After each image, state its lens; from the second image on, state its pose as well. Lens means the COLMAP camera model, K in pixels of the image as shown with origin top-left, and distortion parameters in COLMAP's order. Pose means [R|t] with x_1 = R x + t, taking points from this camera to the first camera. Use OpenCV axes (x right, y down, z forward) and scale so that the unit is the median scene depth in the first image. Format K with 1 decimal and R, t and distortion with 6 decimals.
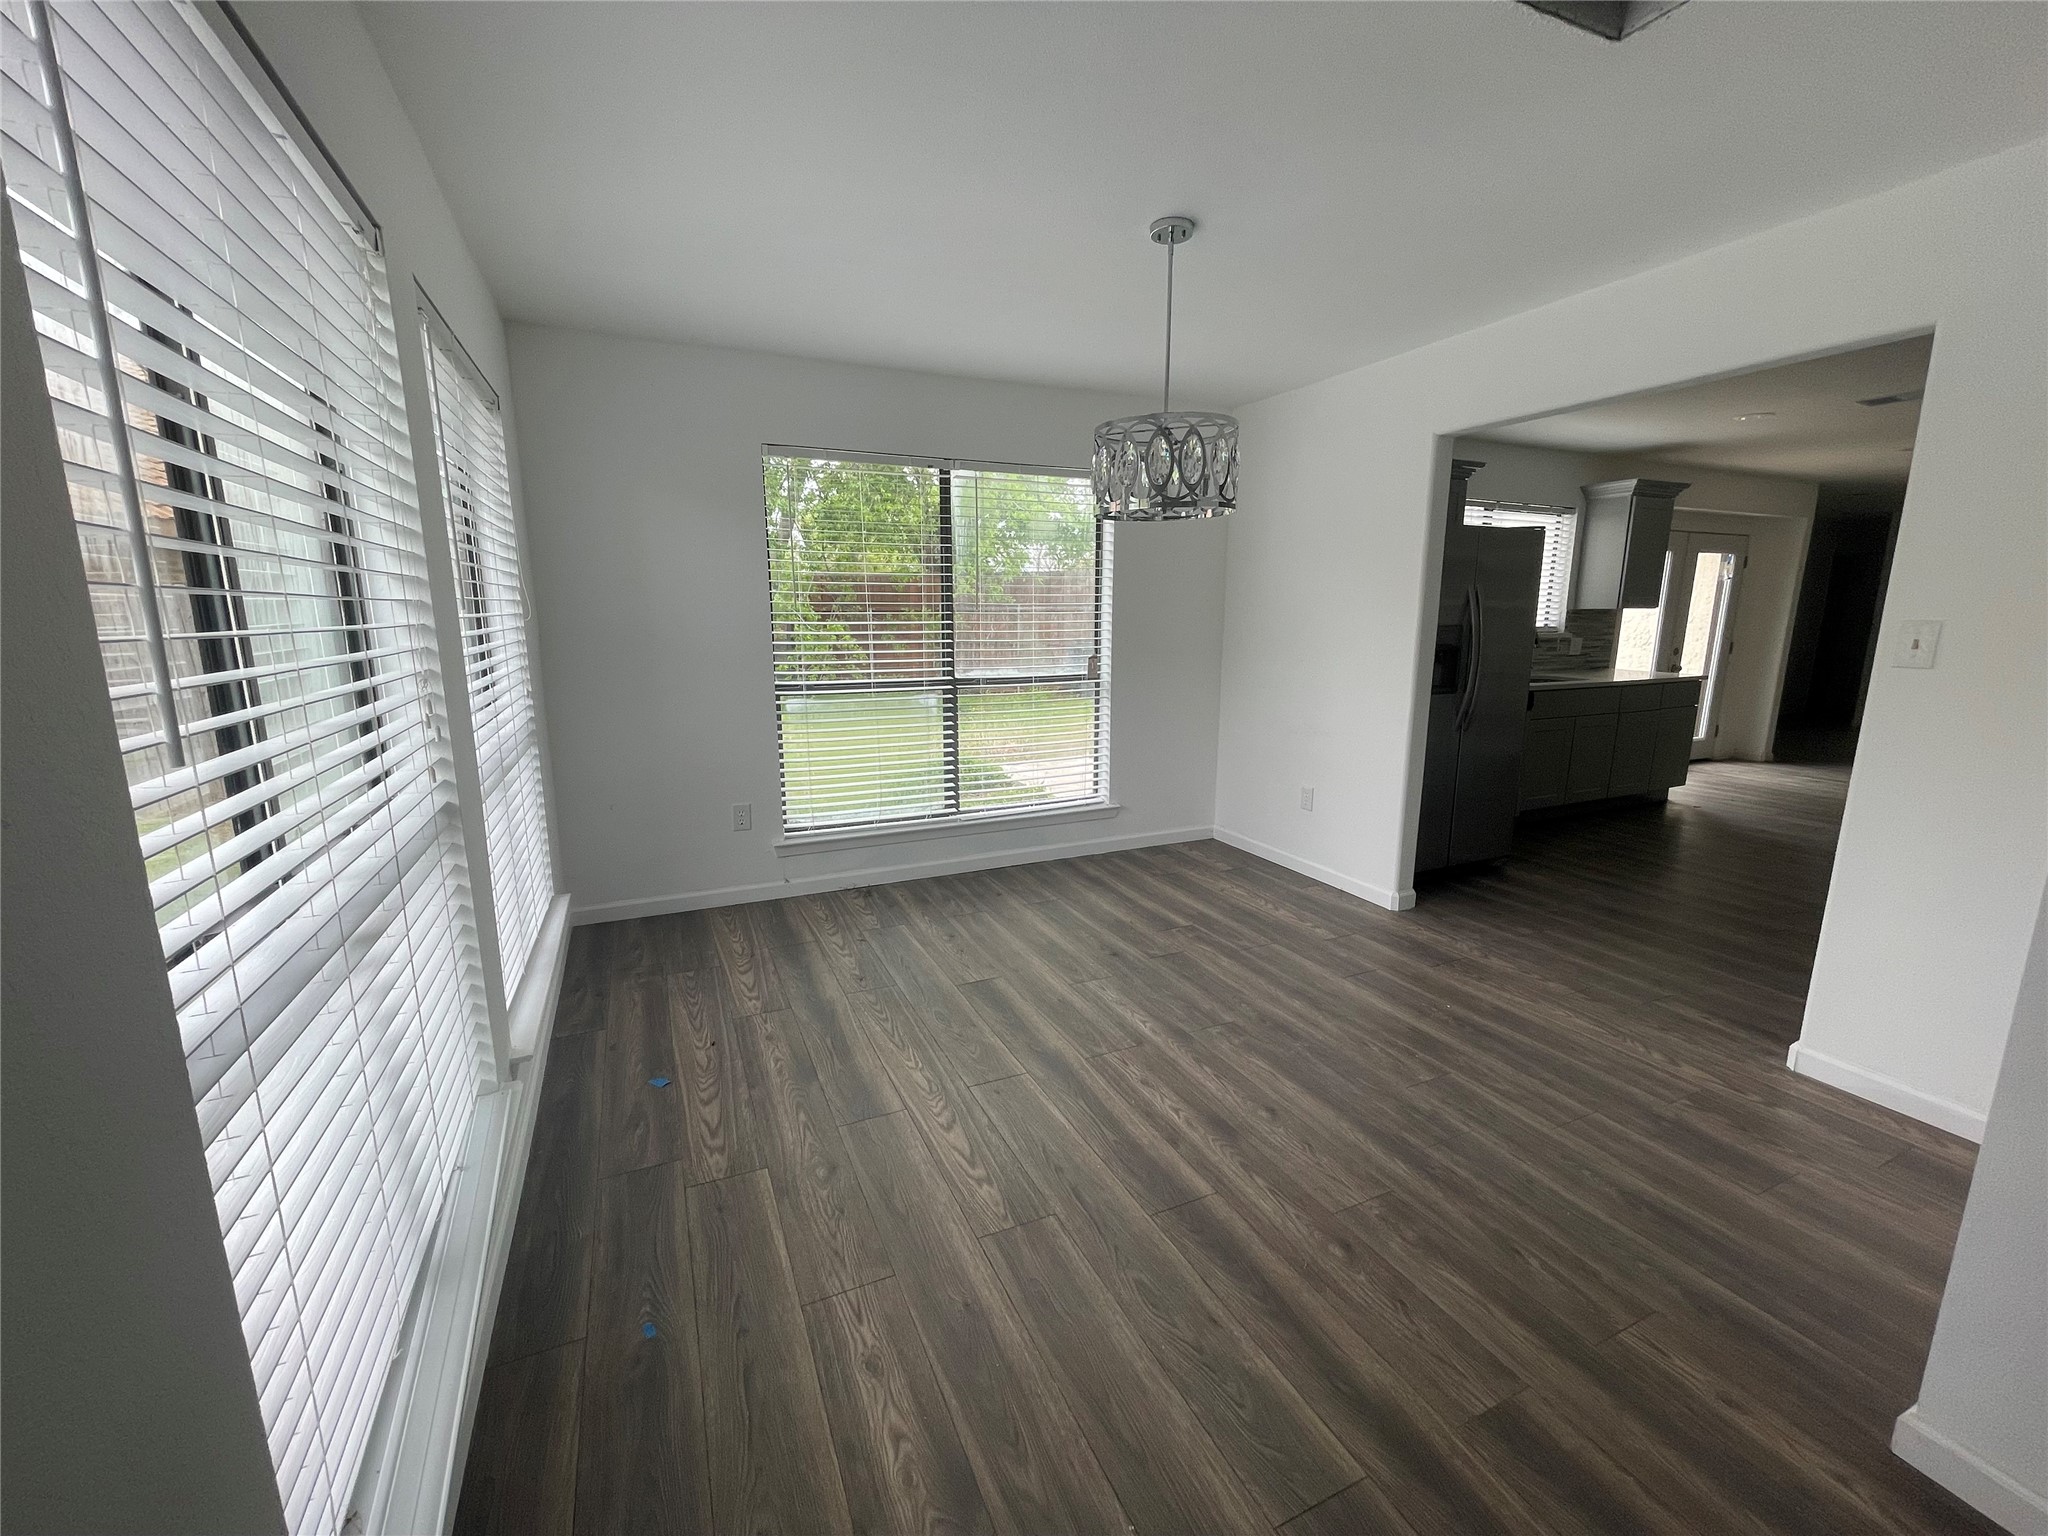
lens RADIAL K [[828.0, 0, 1026.9], [0, 828.0, 763.8], [0, 0, 1]] dist [-0.003750, 0.001997]
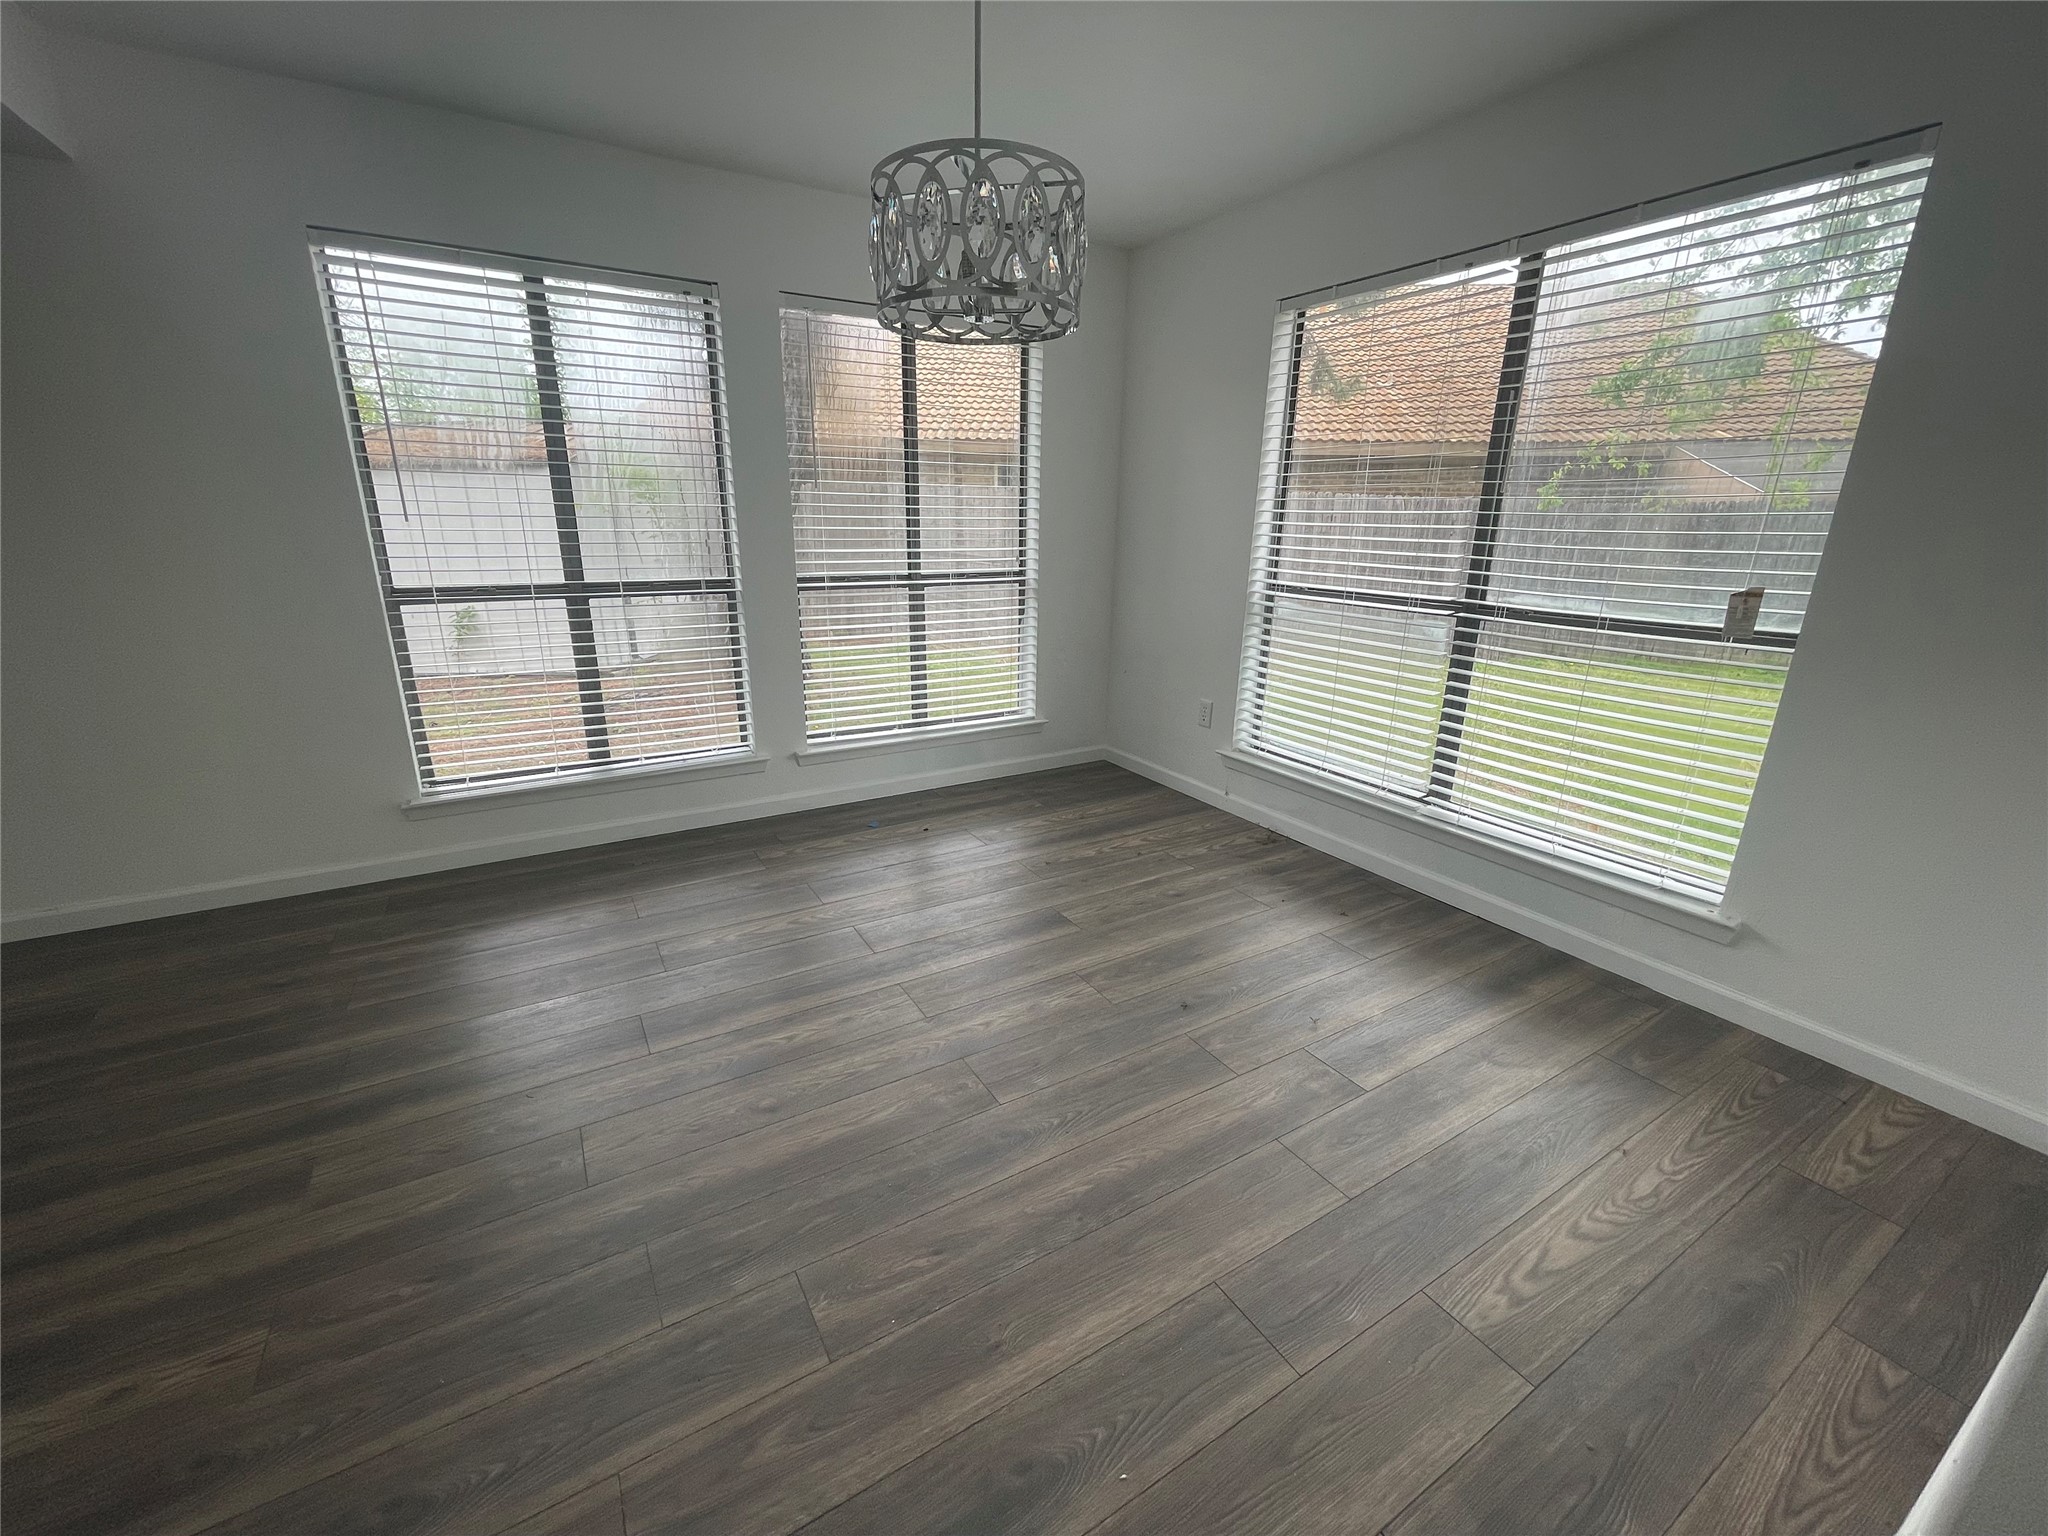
lens RADIAL K [[828.0, 0, 1011.7], [0, 828.0, 772.7], [0, 0, 1]] dist [-0.003750, 0.001997]
pose [[0.095185, 0.293533, -0.951198, 0.586683], [-0.194204, 0.942652, 0.271462, -0.090416], [0.976332, 0.158887, 0.146732, 0.629175]]
